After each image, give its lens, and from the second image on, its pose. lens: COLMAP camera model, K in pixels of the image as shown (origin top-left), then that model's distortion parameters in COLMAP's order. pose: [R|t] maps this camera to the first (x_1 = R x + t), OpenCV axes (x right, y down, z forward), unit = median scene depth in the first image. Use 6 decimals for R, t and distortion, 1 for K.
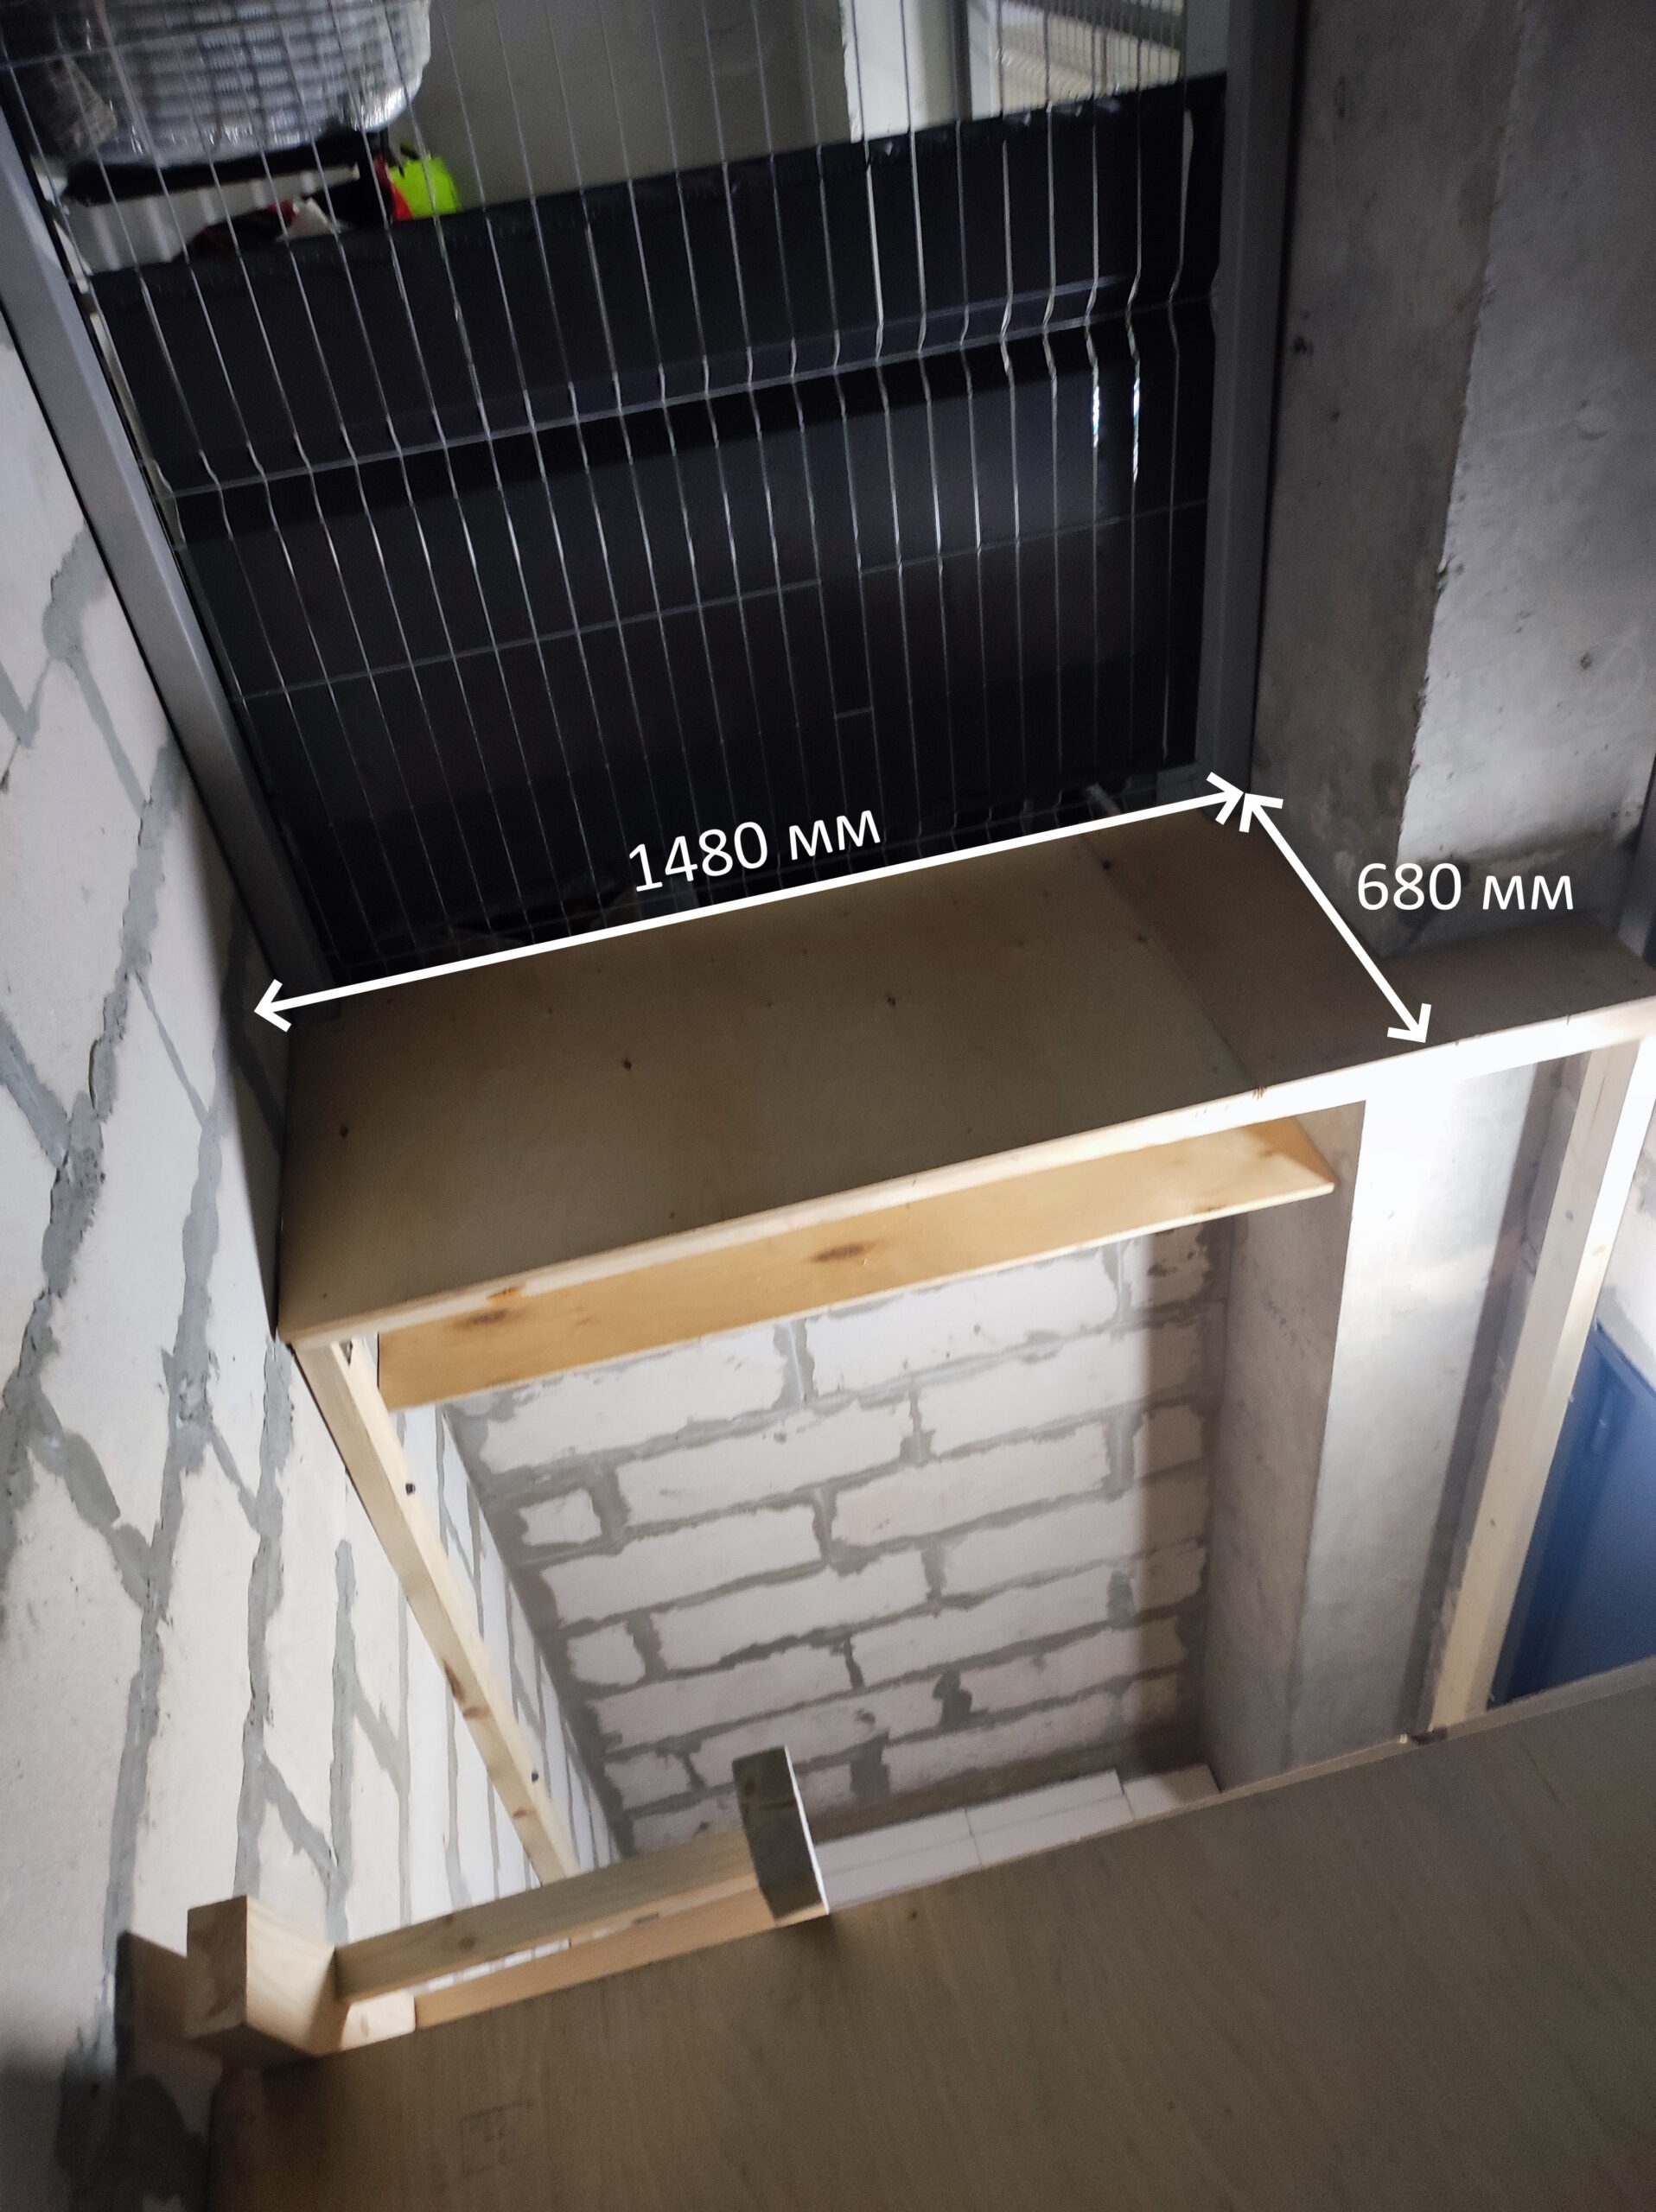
lens RADIAL K [[1632.4, 0, 826.4], [0, 1632.4, 1084.1], [0, 0, 1]] dist [0.034884, -0.026294]
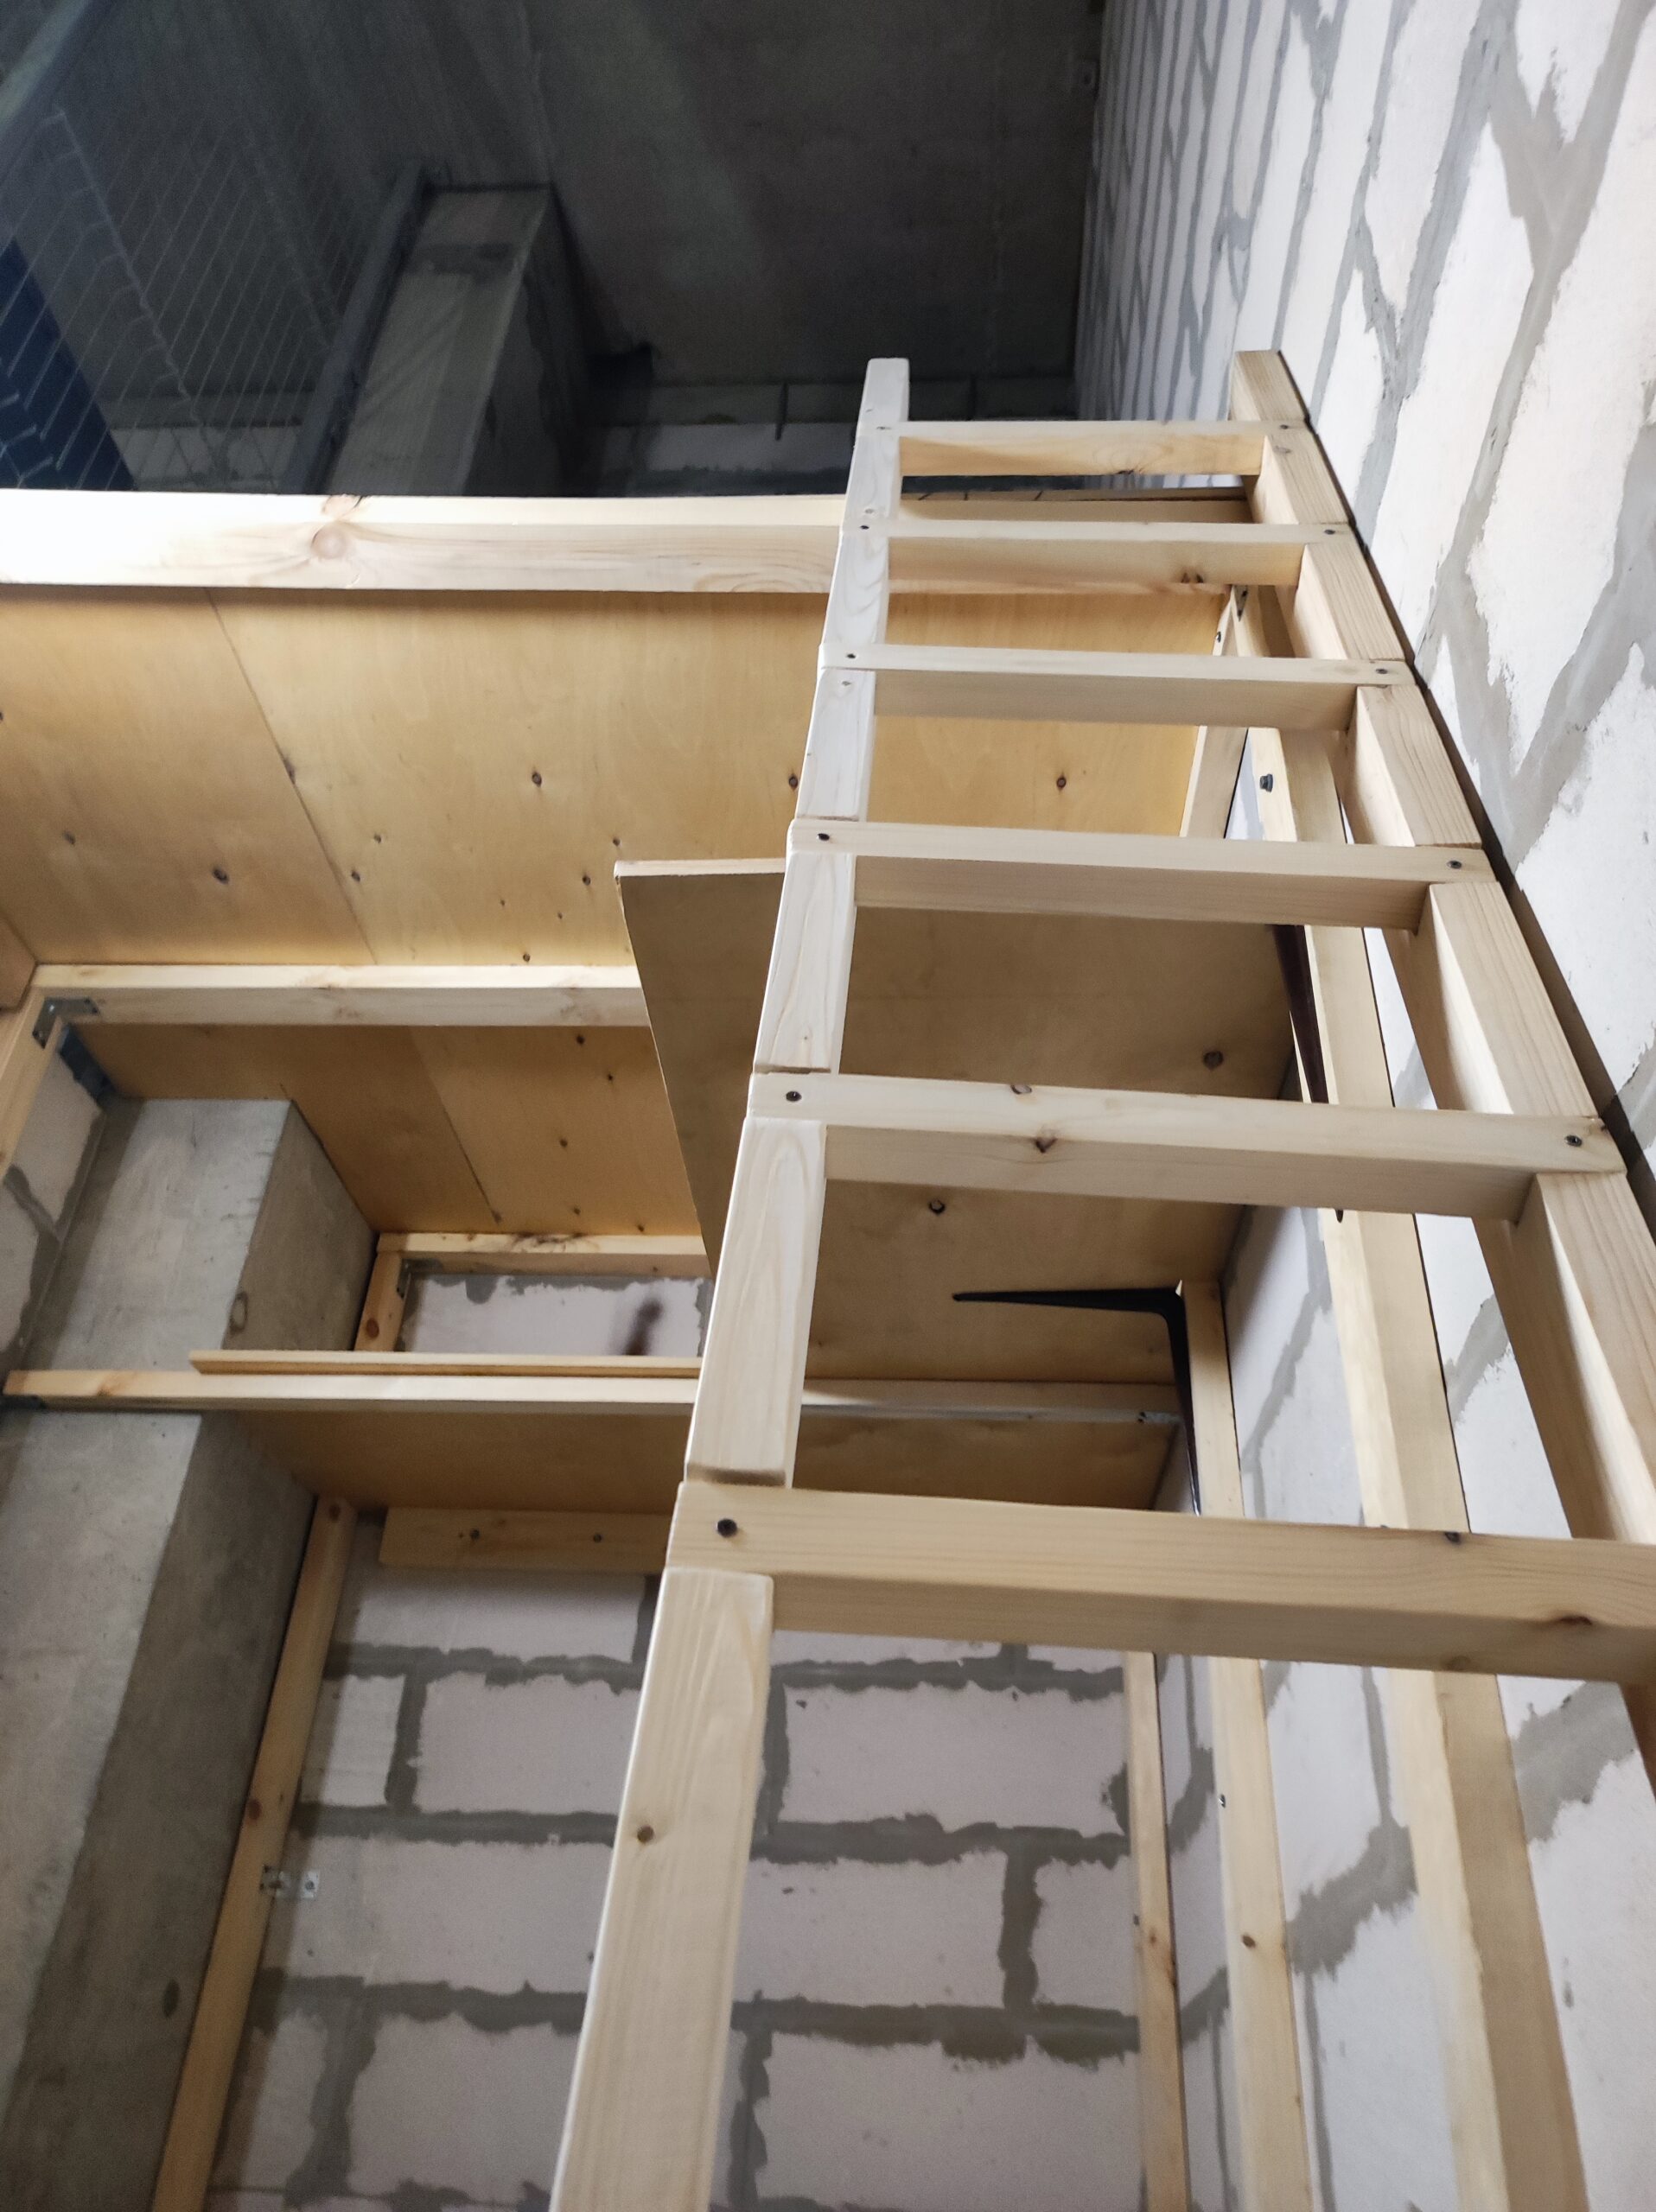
lens RADIAL K [[1632.4, 0, 828.9], [0, 1632.4, 1110.4], [0, 0, 1]] dist [0.034884, -0.026294]
pose [[-0.961505, 0.200798, 0.187584, -0.059665], [0.212279, 0.976260, 0.043054, 0.400091], [-0.174486, 0.081217, -0.981305, 1.007796]]
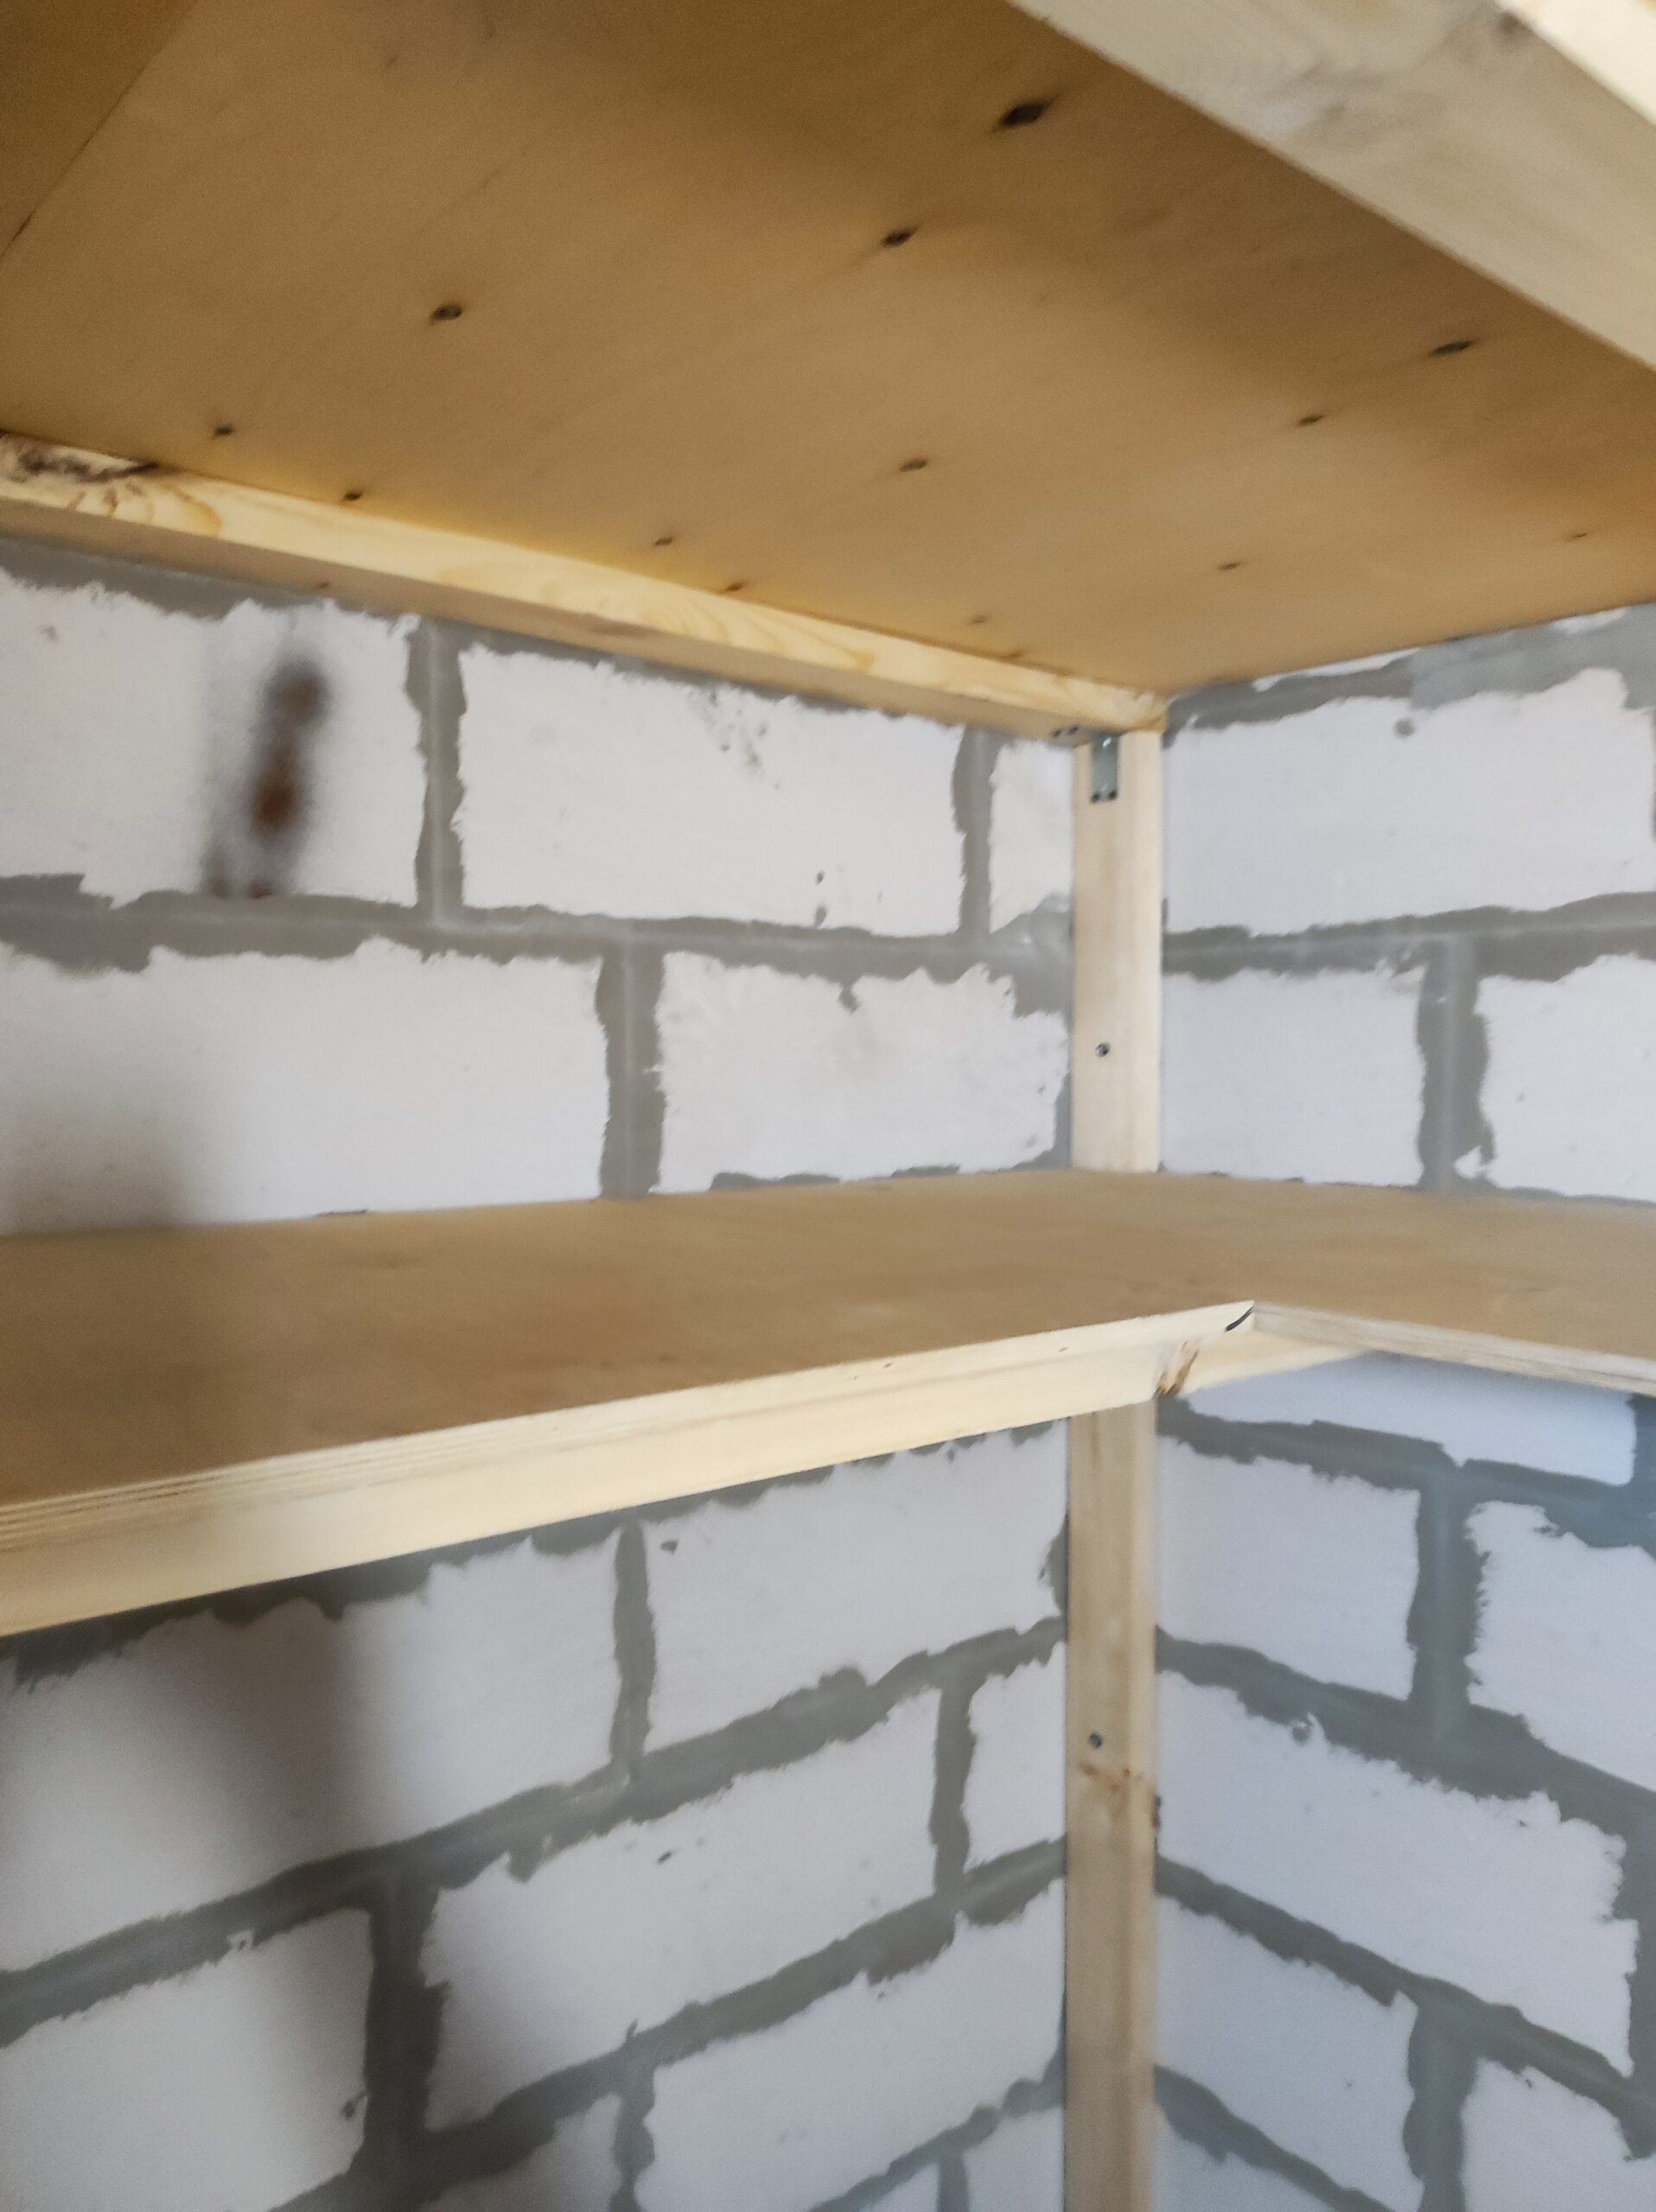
lens RADIAL K [[1632.4, 0, 826.2], [0, 1632.4, 1100.5], [0, 0, 1]] dist [0.034884, -0.026294]
pose [[-0.881047, 0.126715, -0.455741, 0.346392], [-0.211782, 0.755829, 0.619573, 0.342884], [0.422972, 0.642390, -0.639085, 0.409267]]
